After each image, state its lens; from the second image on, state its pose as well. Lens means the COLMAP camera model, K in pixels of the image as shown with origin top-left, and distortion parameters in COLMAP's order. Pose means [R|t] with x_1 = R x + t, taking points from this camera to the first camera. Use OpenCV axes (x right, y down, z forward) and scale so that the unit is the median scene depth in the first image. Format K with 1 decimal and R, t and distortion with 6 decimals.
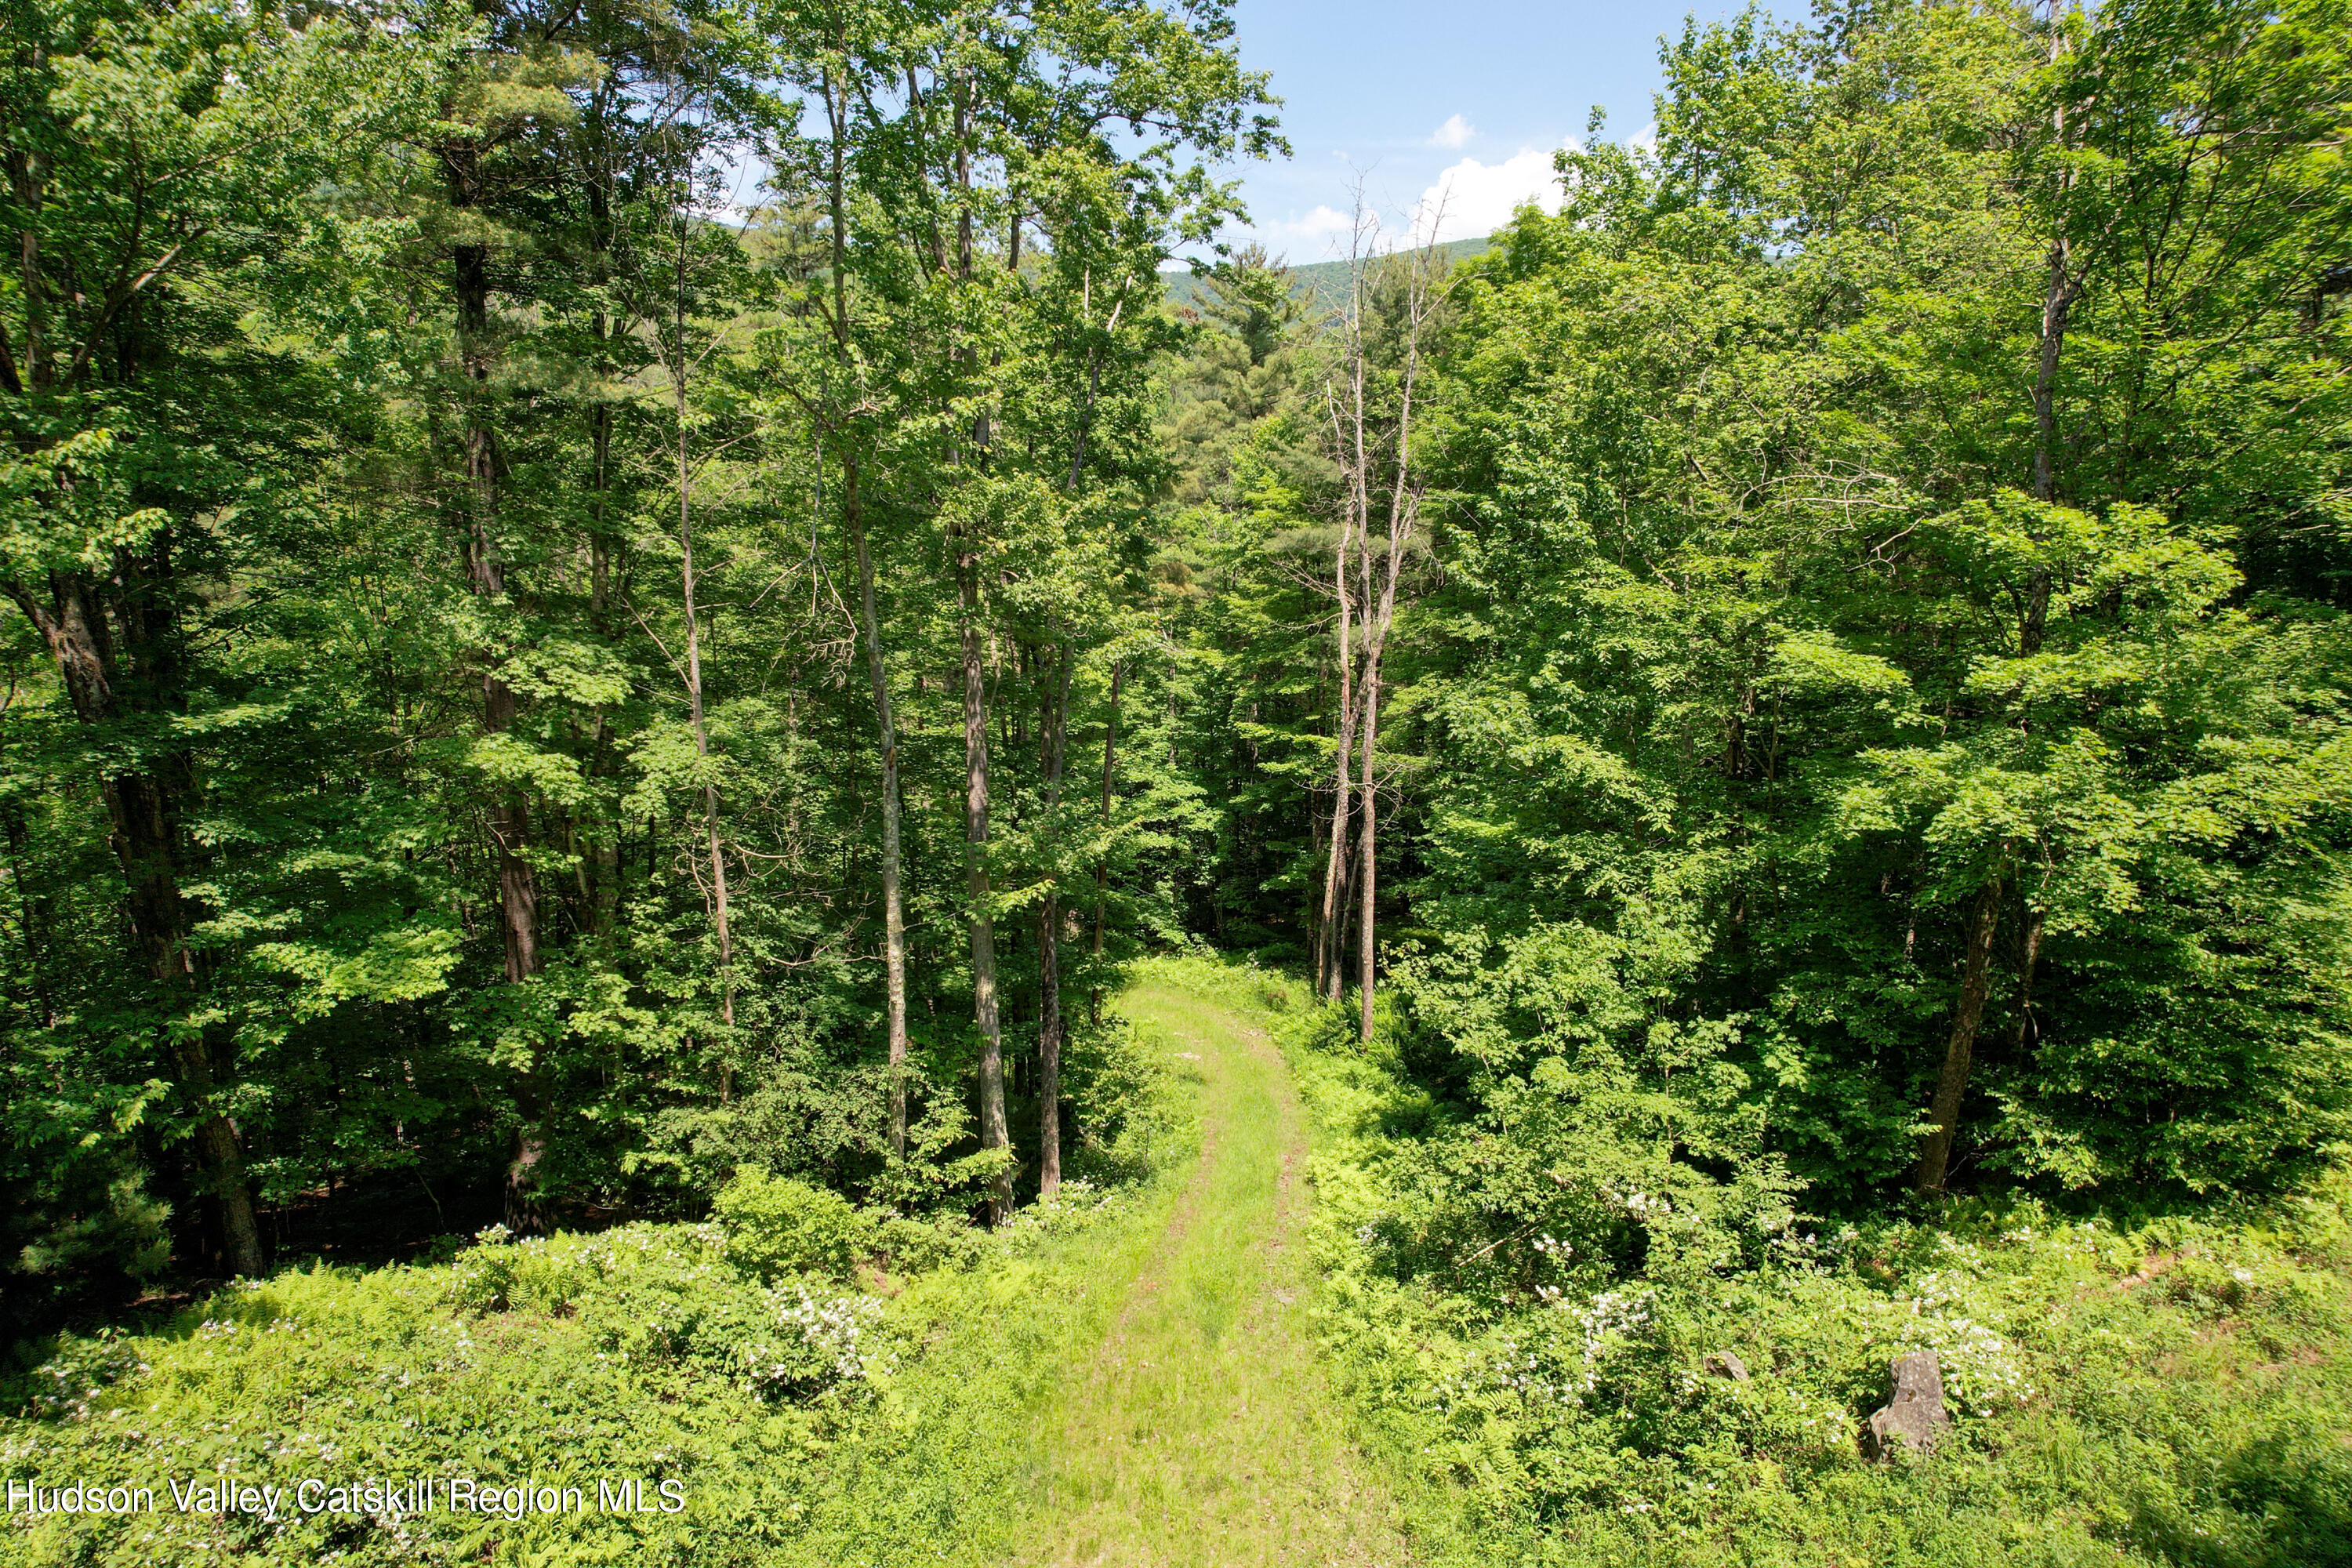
lens RADIAL K [[1463.4, 0, 1182.8], [0, 1463.4, 789.0], [0, 0, 1]] dist [-0.065836, 0.048967]
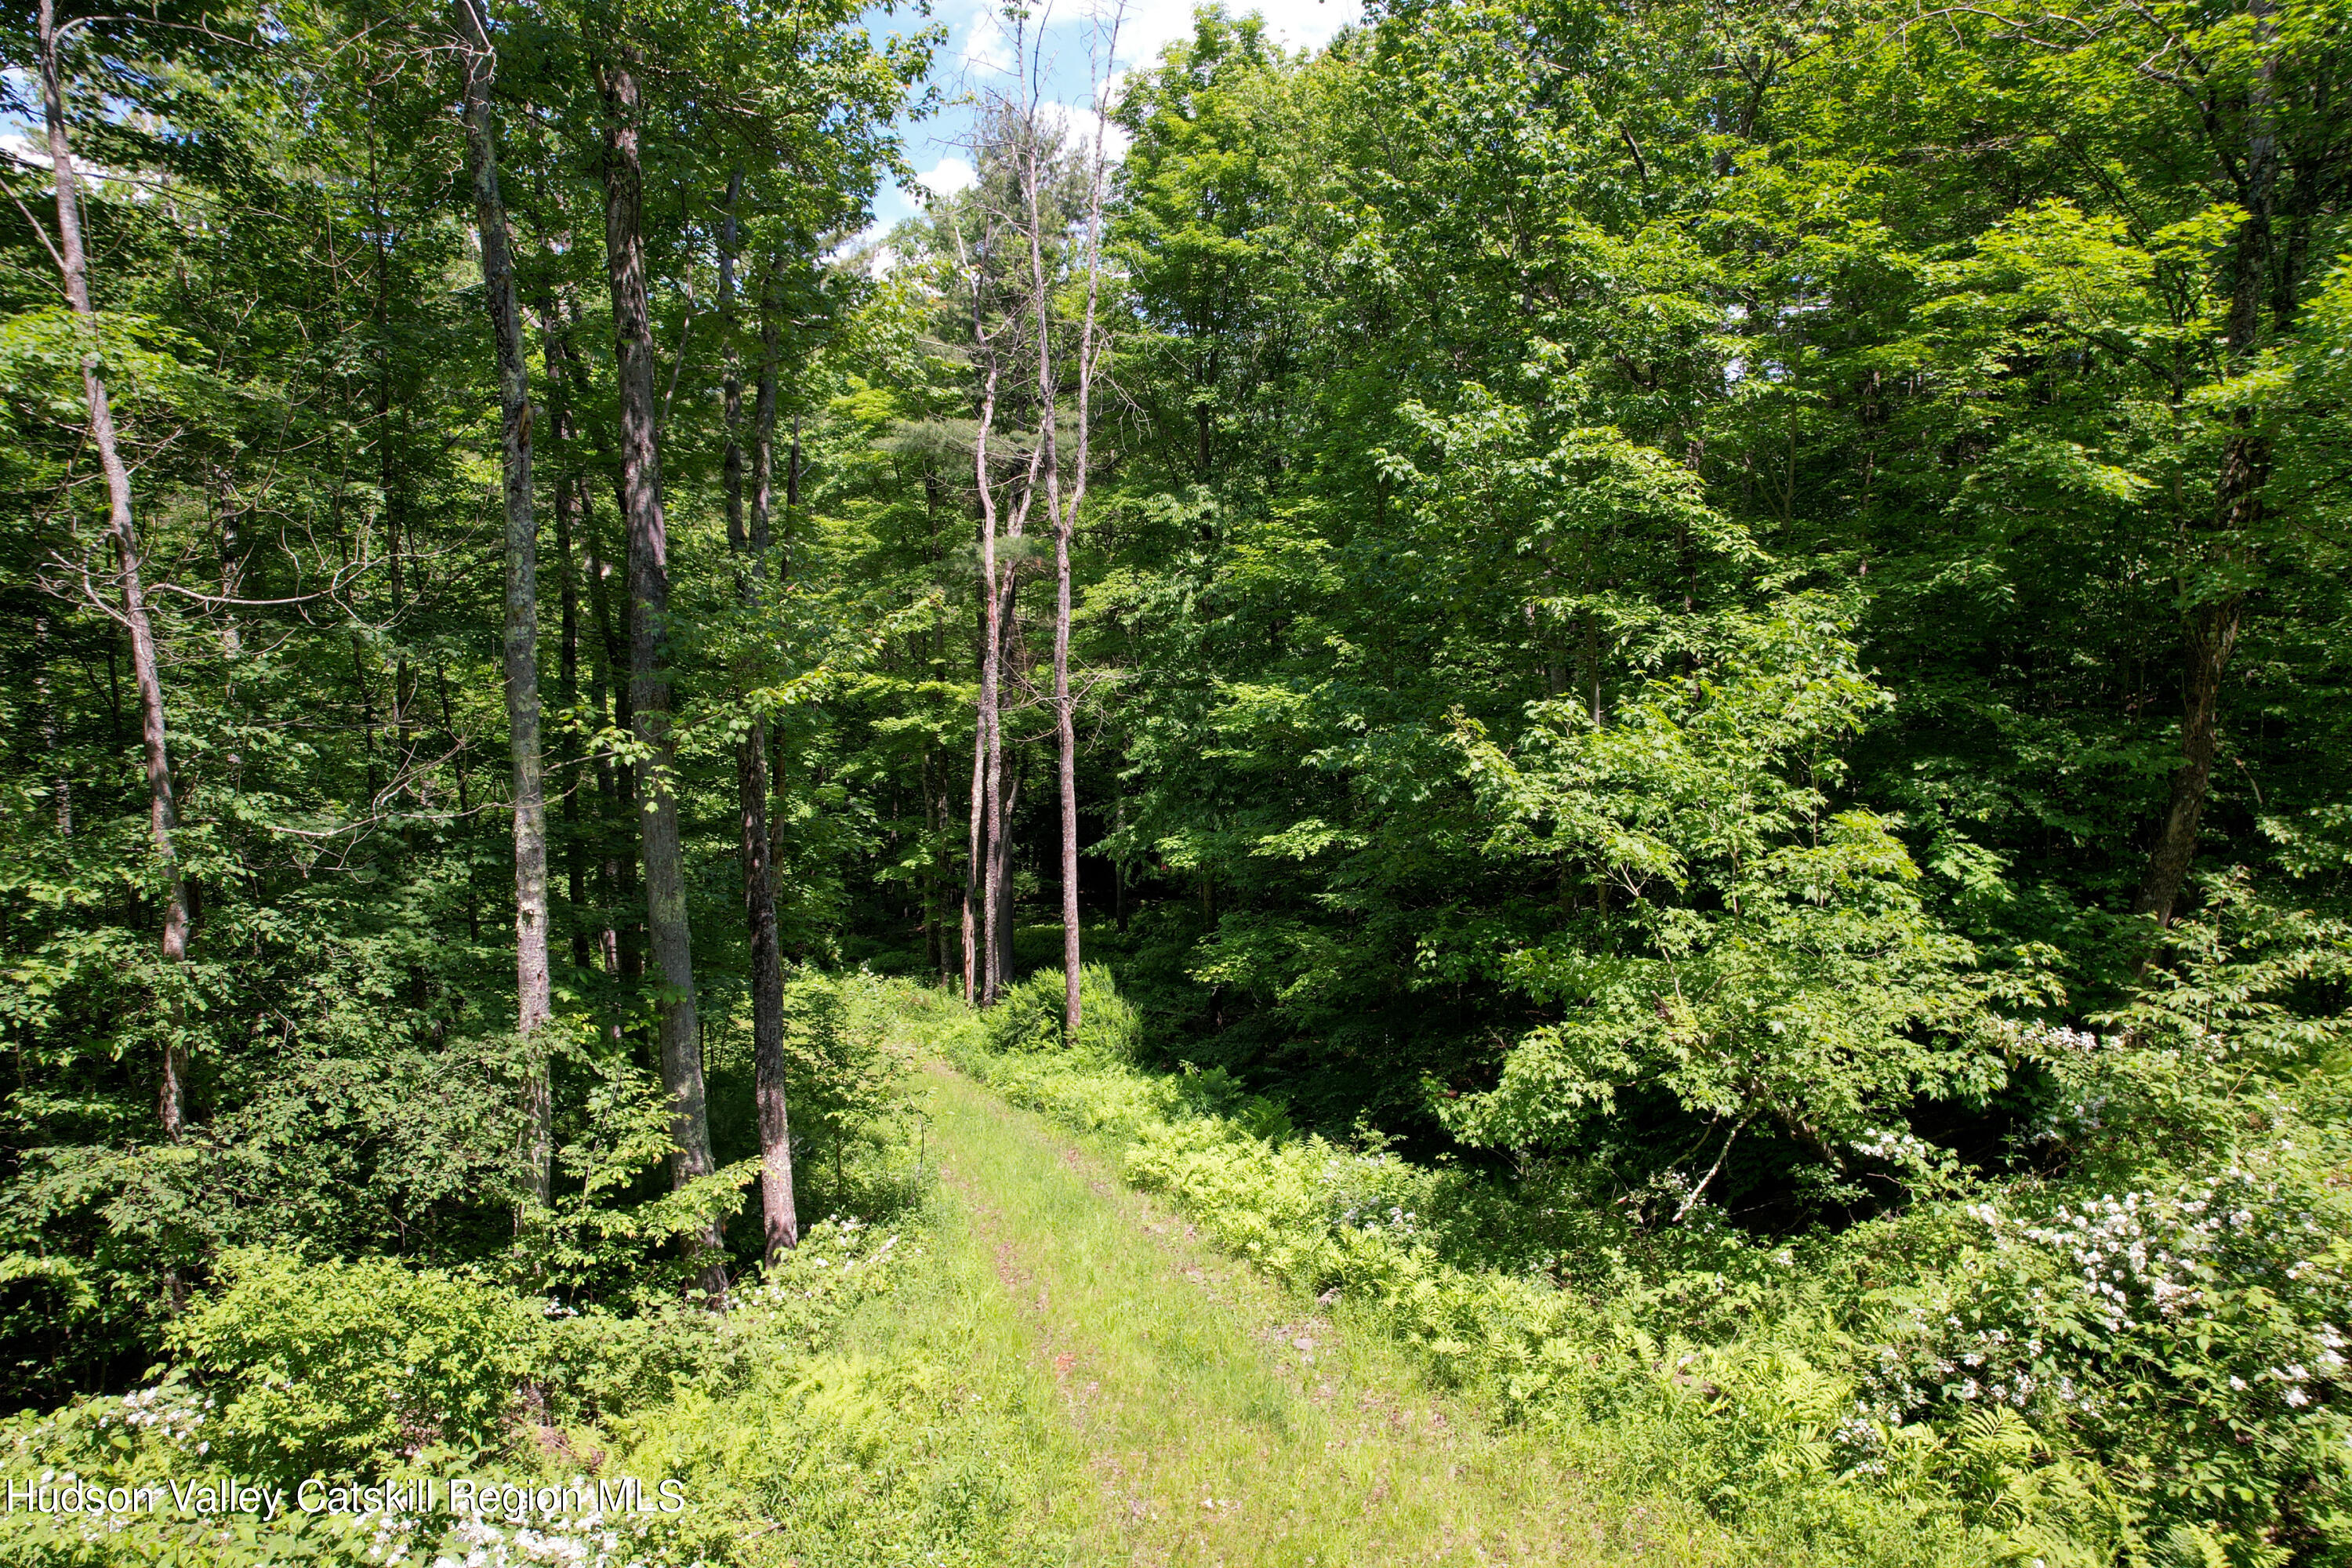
lens RADIAL K [[1463.4, 0, 1182.8], [0, 1463.4, 789.0], [0, 0, 1]] dist [-0.065836, 0.048967]
pose [[0.936767, -0.042930, 0.347312, -0.161545], [0.059028, 0.997611, -0.035899, 0.138467], [-0.344941, 0.054130, 0.937062, 0.428696]]
